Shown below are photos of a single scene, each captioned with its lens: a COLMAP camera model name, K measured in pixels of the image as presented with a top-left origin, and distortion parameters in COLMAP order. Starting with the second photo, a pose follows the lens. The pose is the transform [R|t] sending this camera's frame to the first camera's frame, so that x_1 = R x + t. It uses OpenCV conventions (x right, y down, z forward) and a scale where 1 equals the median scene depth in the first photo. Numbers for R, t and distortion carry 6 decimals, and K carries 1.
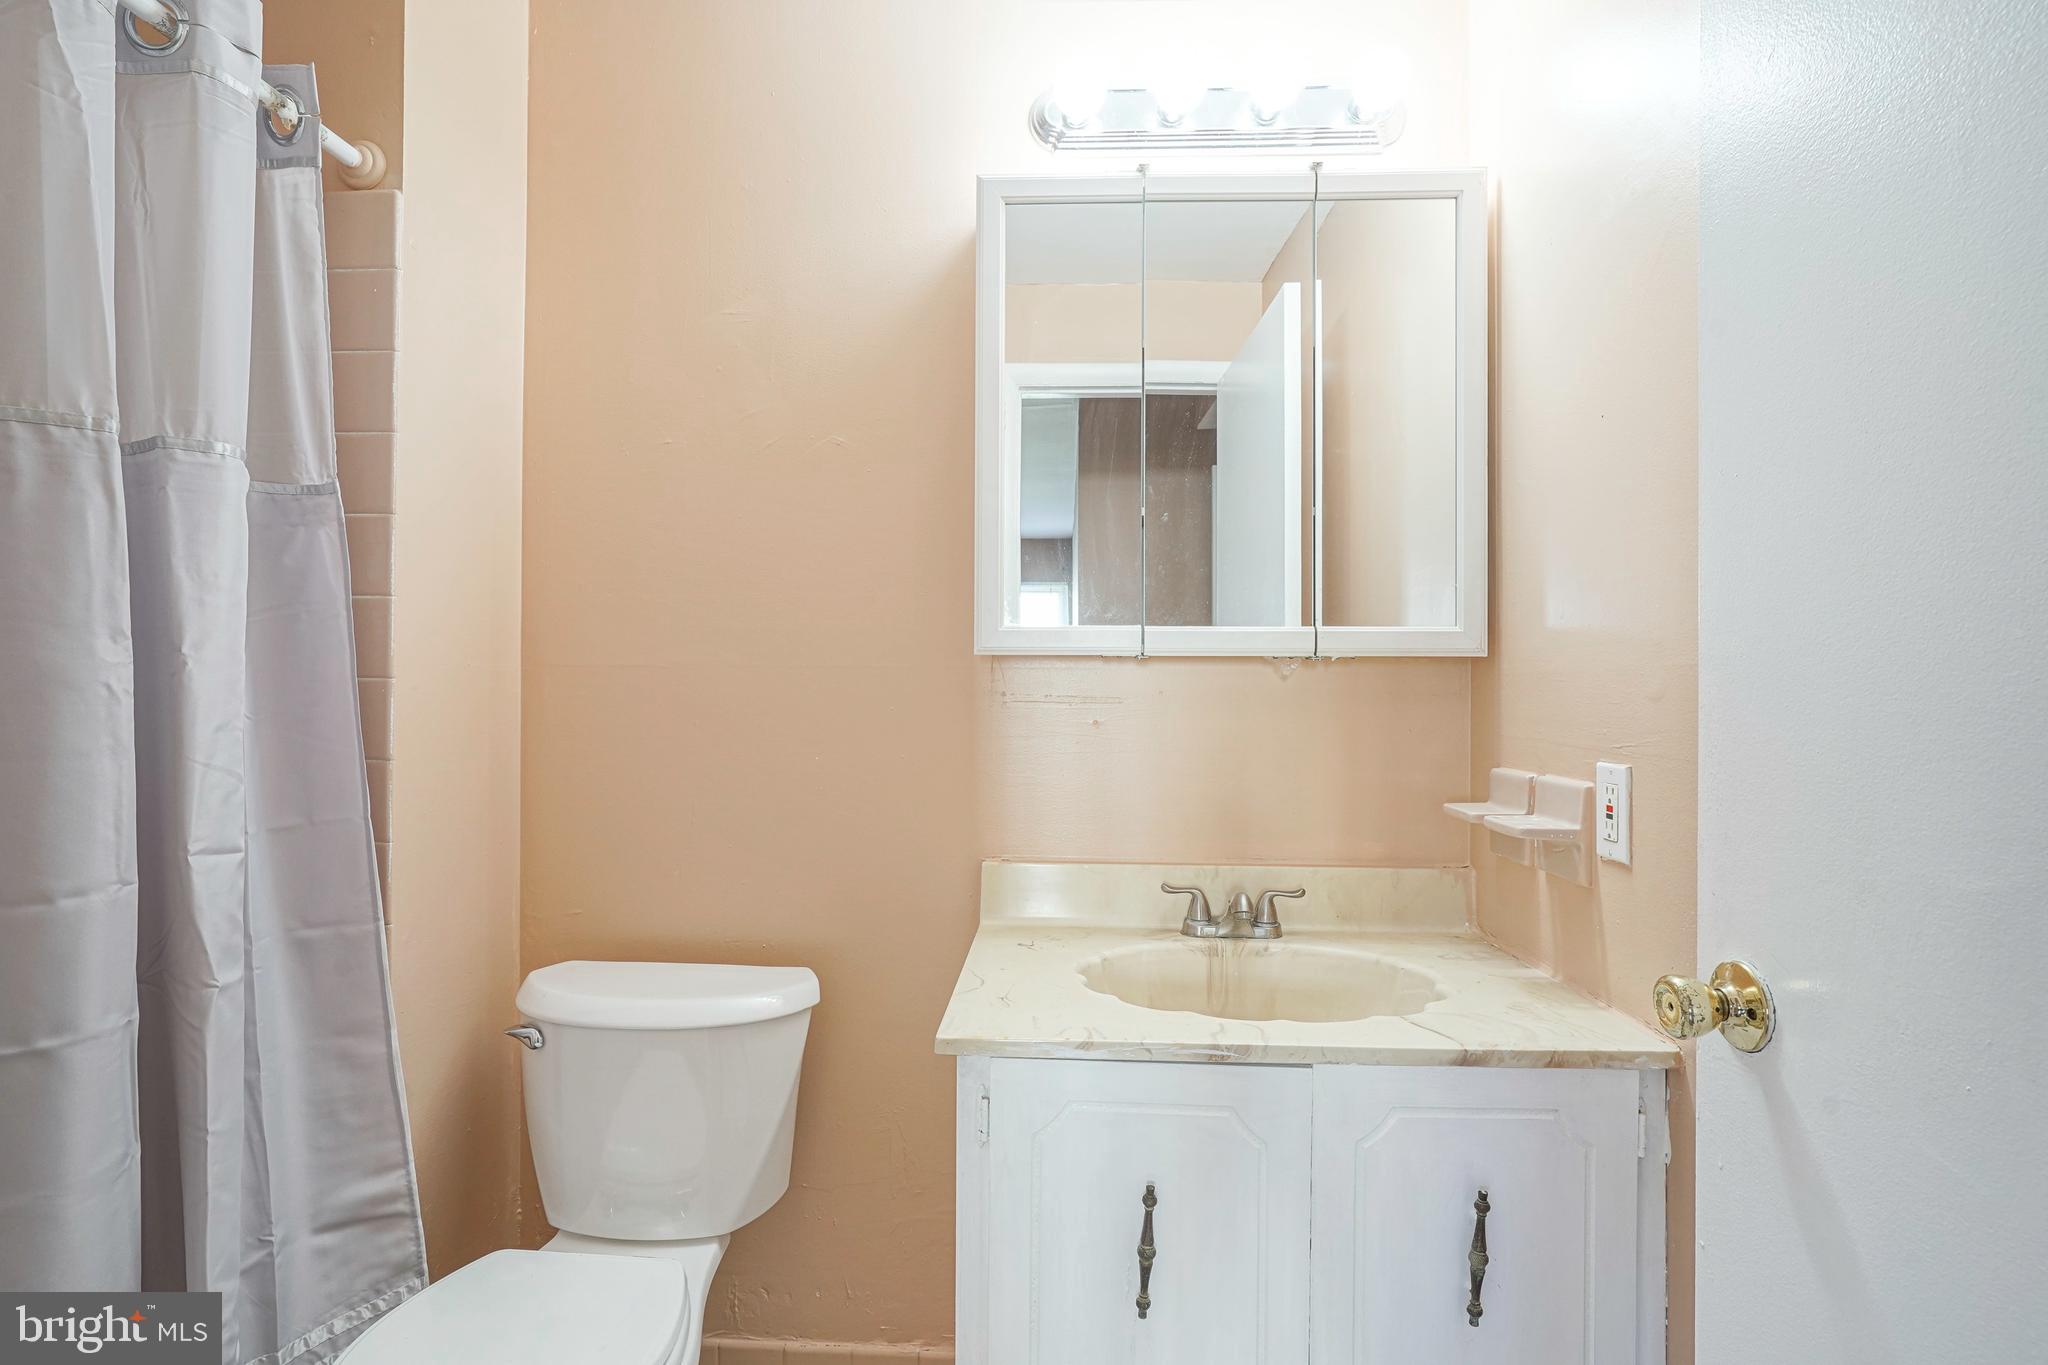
lens RADIAL K [[1011.8, 0, 1017.2], [0, 1011.8, 700.5], [0, 0, 1]] dist [-0.008464, 0.007363]
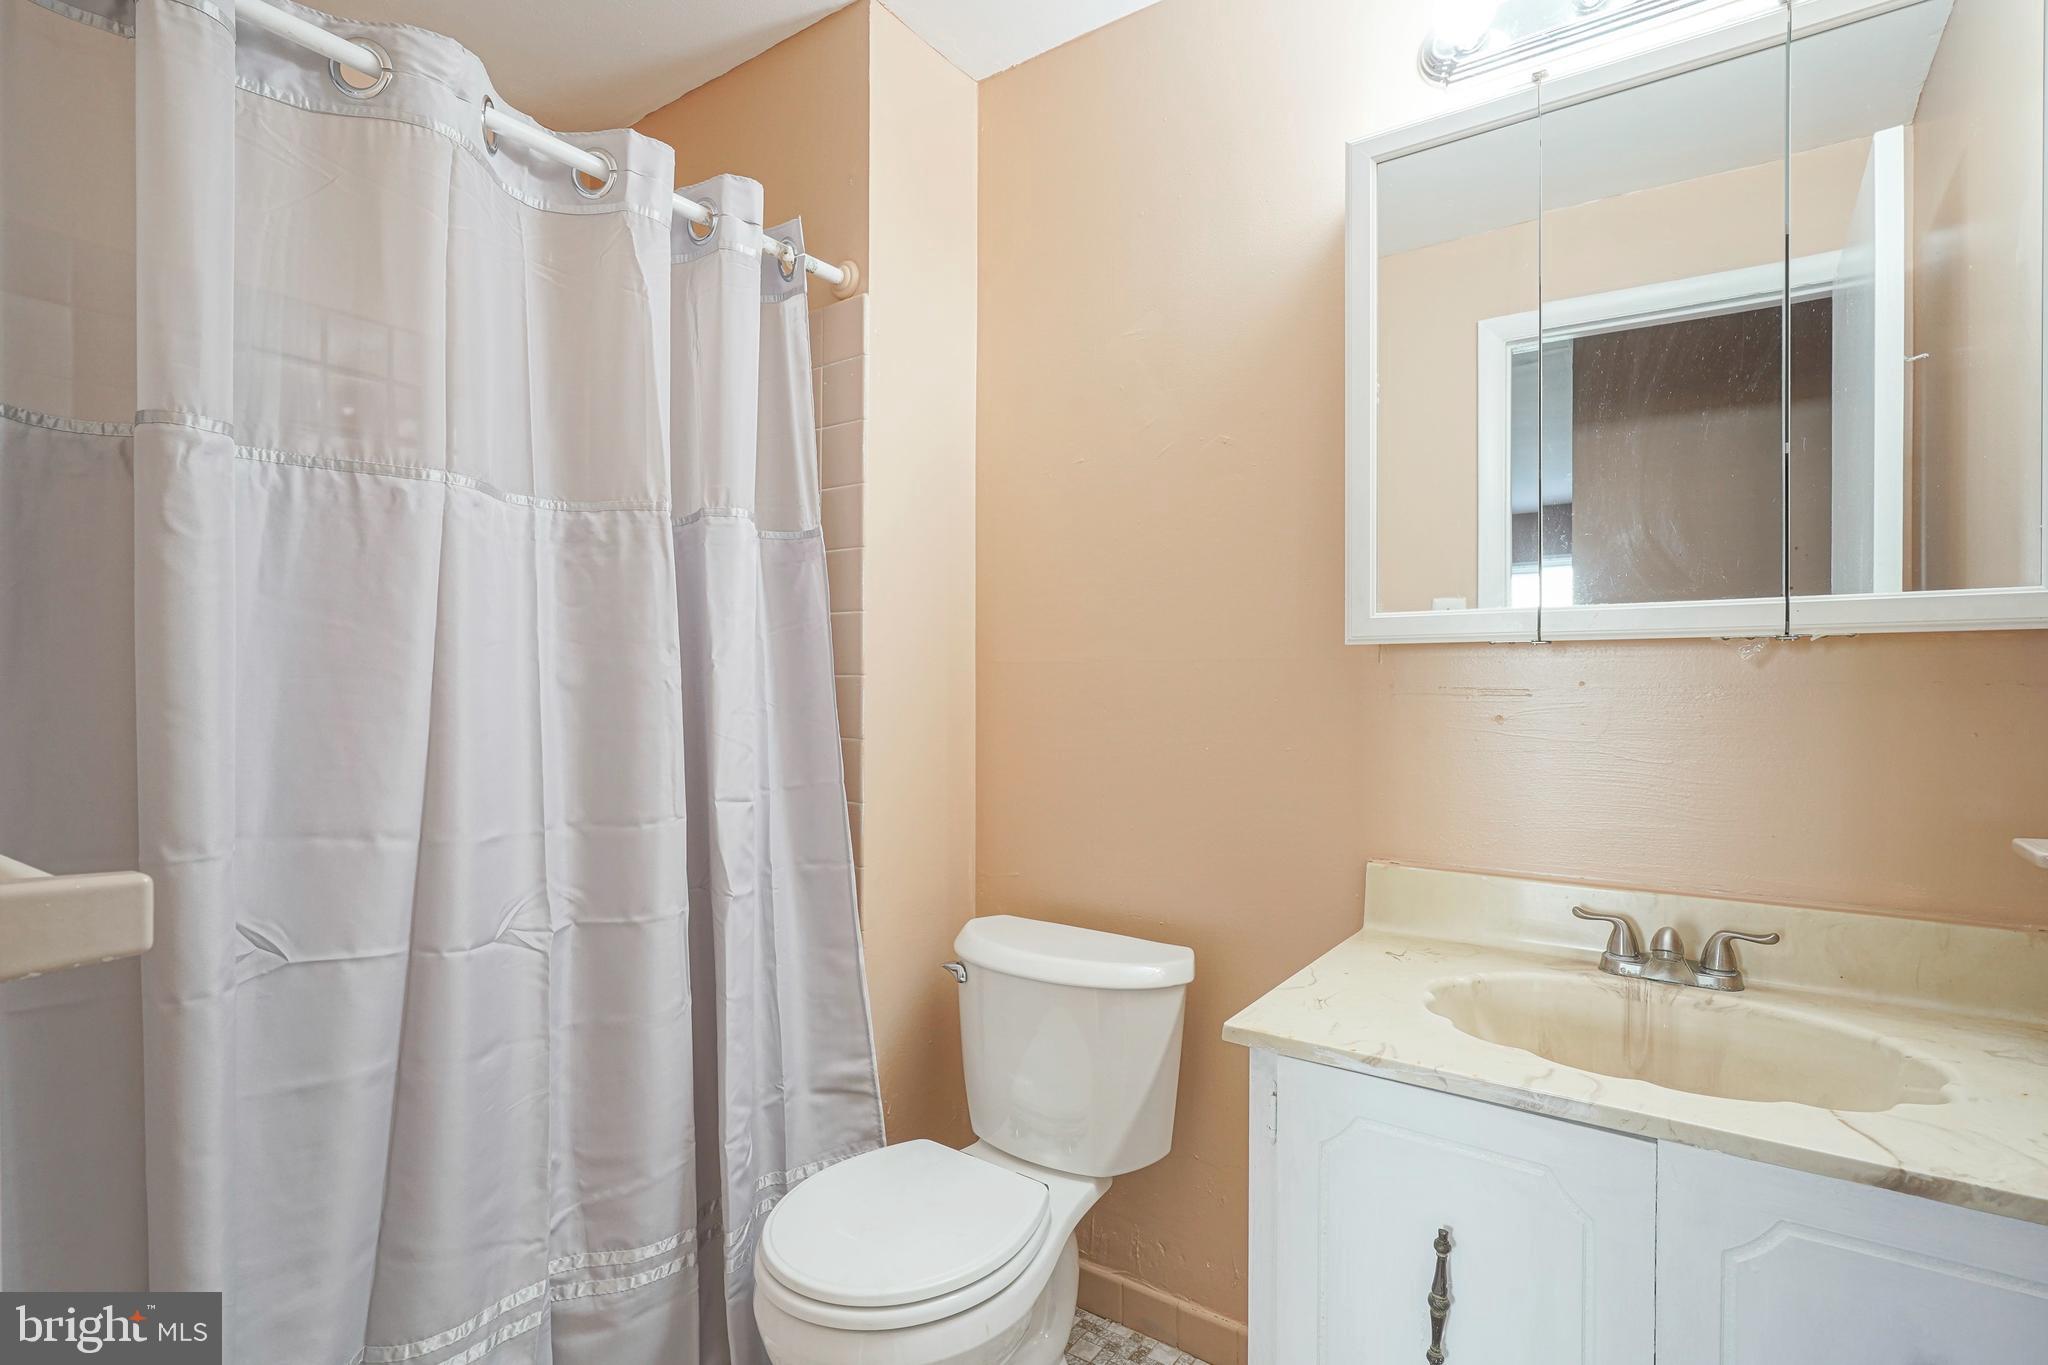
lens RADIAL K [[1011.8, 0, 1017.2], [0, 1011.8, 700.5], [0, 0, 1]] dist [-0.008464, 0.007363]
pose [[0.836520, 0.003413, -0.547925, 0.253638], [-0.000361, 0.999984, 0.005679, 0.002602], [0.547936, -0.004553, 0.836508, 0.033709]]
